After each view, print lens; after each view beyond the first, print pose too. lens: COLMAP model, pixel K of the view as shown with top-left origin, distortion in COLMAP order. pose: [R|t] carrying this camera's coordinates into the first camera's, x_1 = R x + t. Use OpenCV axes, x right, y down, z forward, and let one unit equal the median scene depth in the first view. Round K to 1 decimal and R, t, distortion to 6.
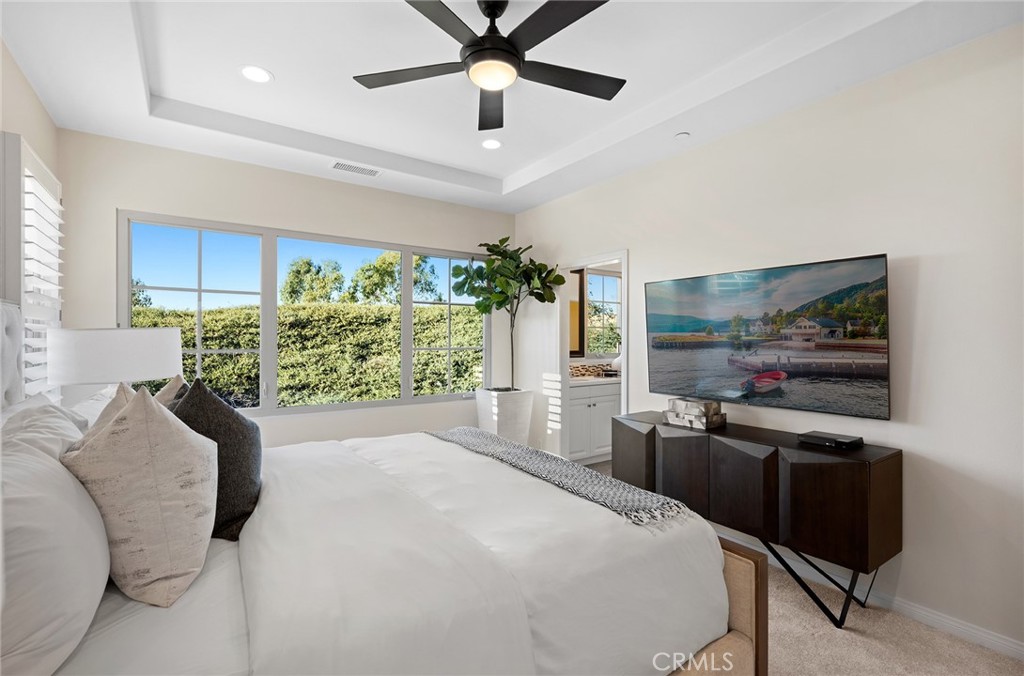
lens RADIAL K [[457.4, 0, 512.0], [0, 457.4, 338.0], [0, 0, 1]] dist [-0.001312, -0.000161]
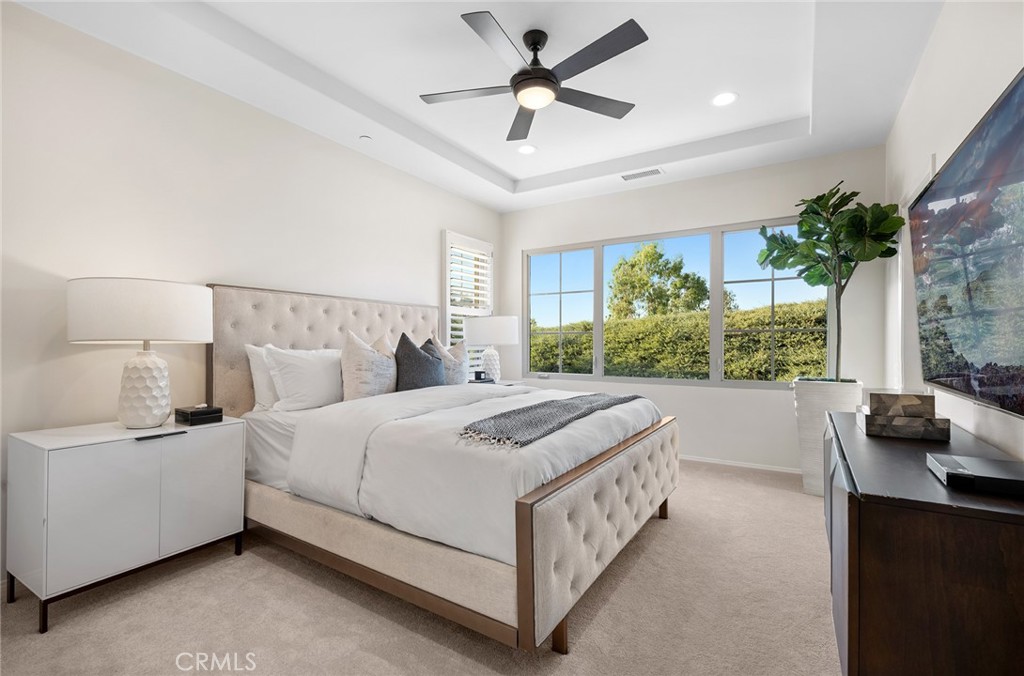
lens RADIAL K [[457.4, 0, 512.0], [0, 457.4, 338.0], [0, 0, 1]] dist [-0.001312, -0.000161]
pose [[0.391081, -0.011461, -0.920285, 0.147314], [0.005789, 0.999933, -0.009992, 0.013668], [0.920338, -0.001420, 0.391121, 0.060722]]
